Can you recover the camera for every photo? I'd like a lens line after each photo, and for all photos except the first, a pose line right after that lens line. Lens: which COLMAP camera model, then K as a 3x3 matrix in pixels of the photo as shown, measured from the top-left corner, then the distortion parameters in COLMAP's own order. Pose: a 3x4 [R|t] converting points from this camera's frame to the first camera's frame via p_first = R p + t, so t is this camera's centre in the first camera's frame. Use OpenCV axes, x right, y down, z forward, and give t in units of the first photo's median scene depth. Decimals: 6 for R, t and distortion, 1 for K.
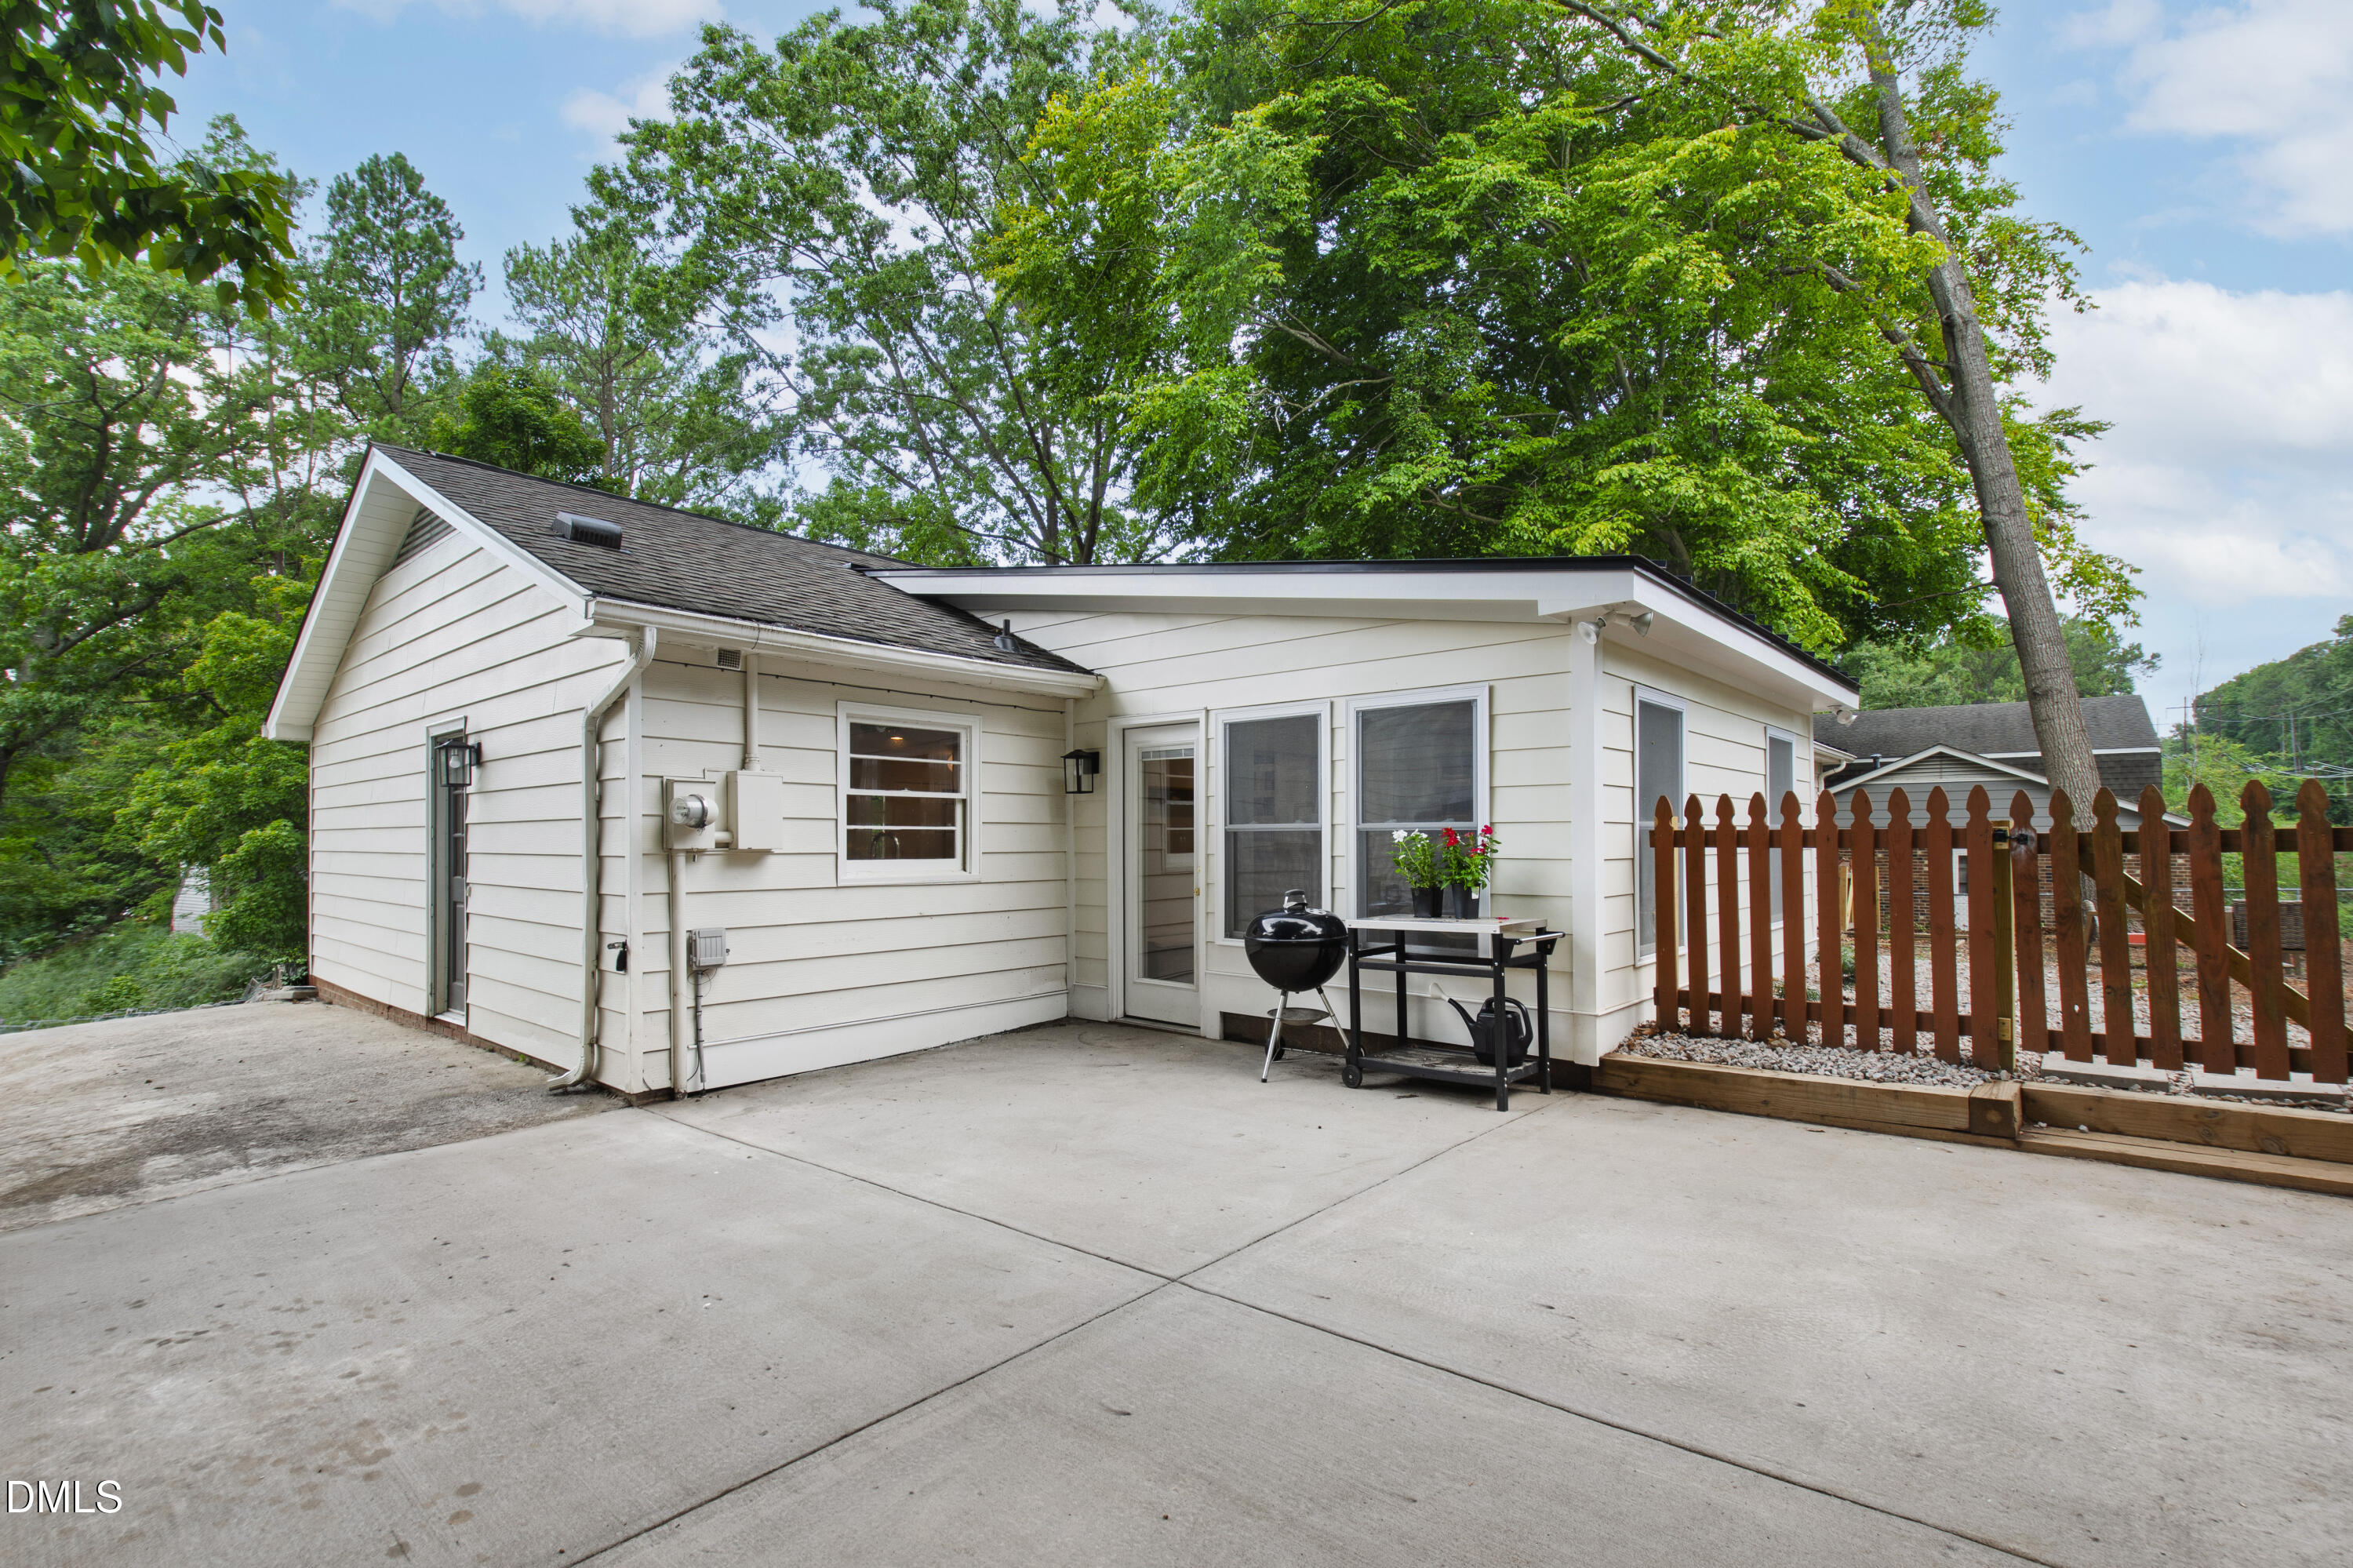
lens RADIAL K [[1040.7, 0, 1176.5], [0, 1040.7, 784.0], [0, 0, 1]] dist [-0.001711, -0.000210]
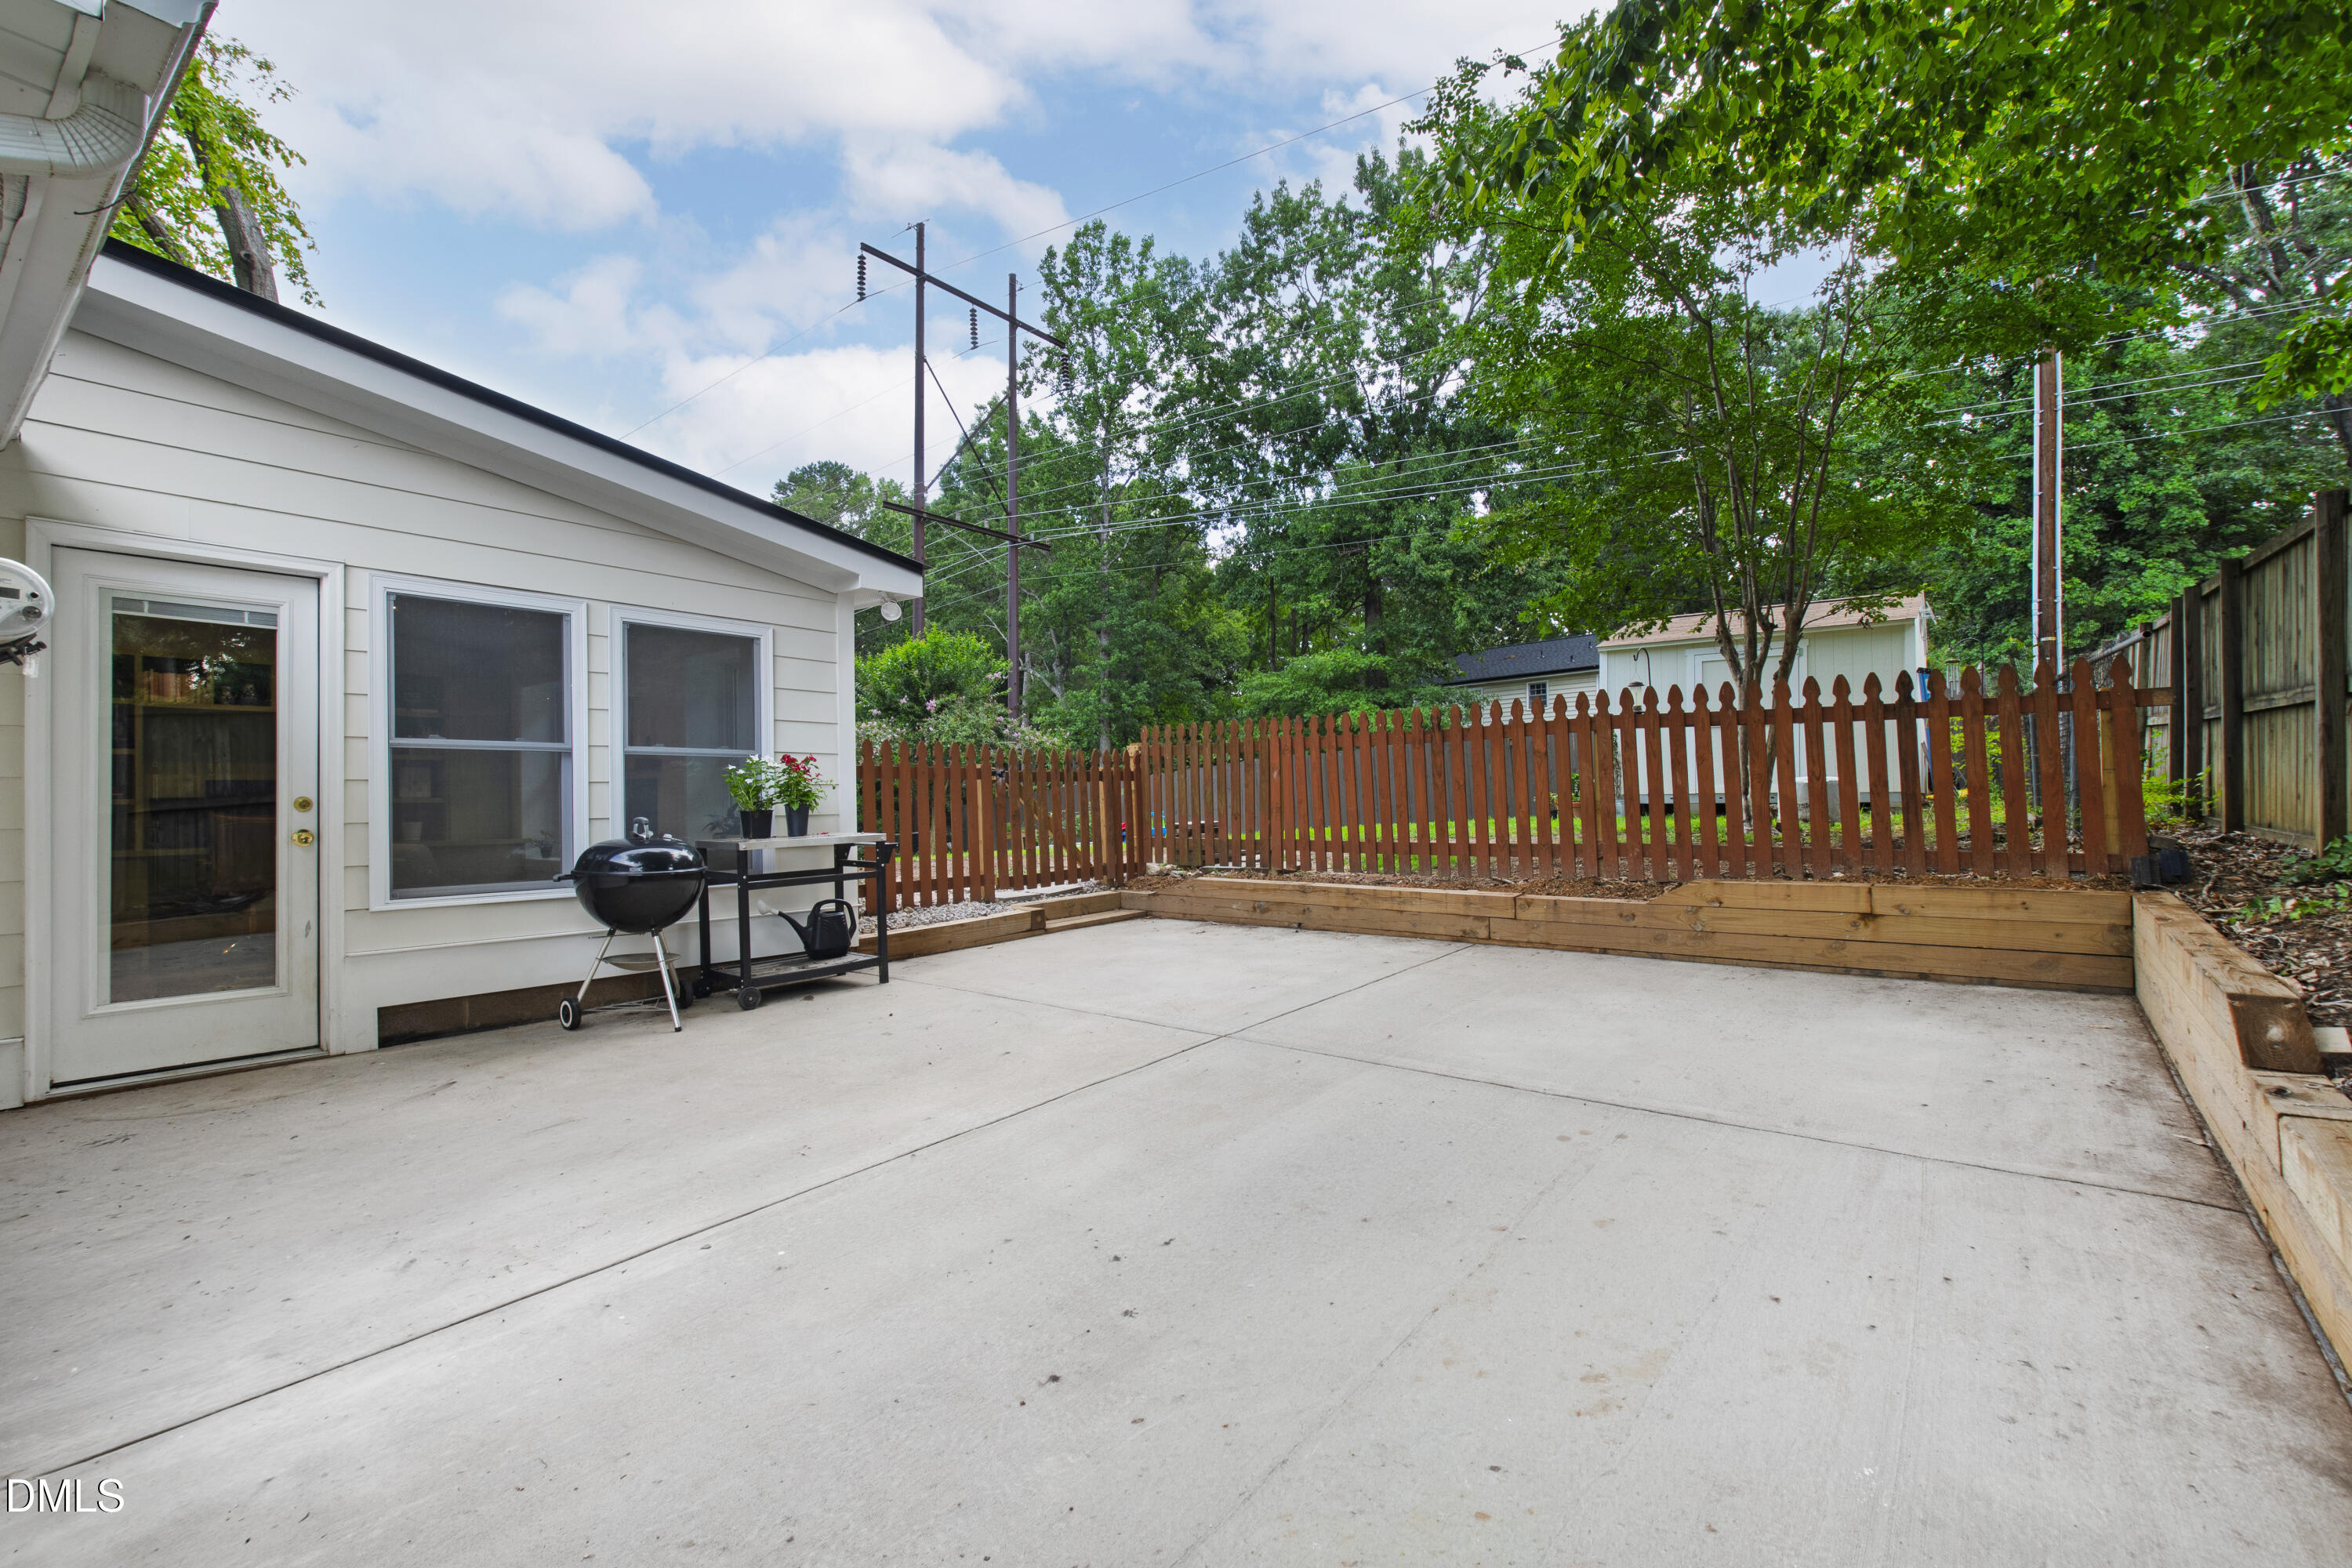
lens RADIAL K [[1040.2, 0, 1176.0], [0, 1040.2, 784.0], [0, 0, 1]] dist [-0.001711, -0.000210]
pose [[-0.043540, 0.018295, 0.998884, -1.017508], [-0.040529, 0.998977, -0.020063, 0.093665], [-0.998229, -0.041357, -0.042754, 0.764375]]
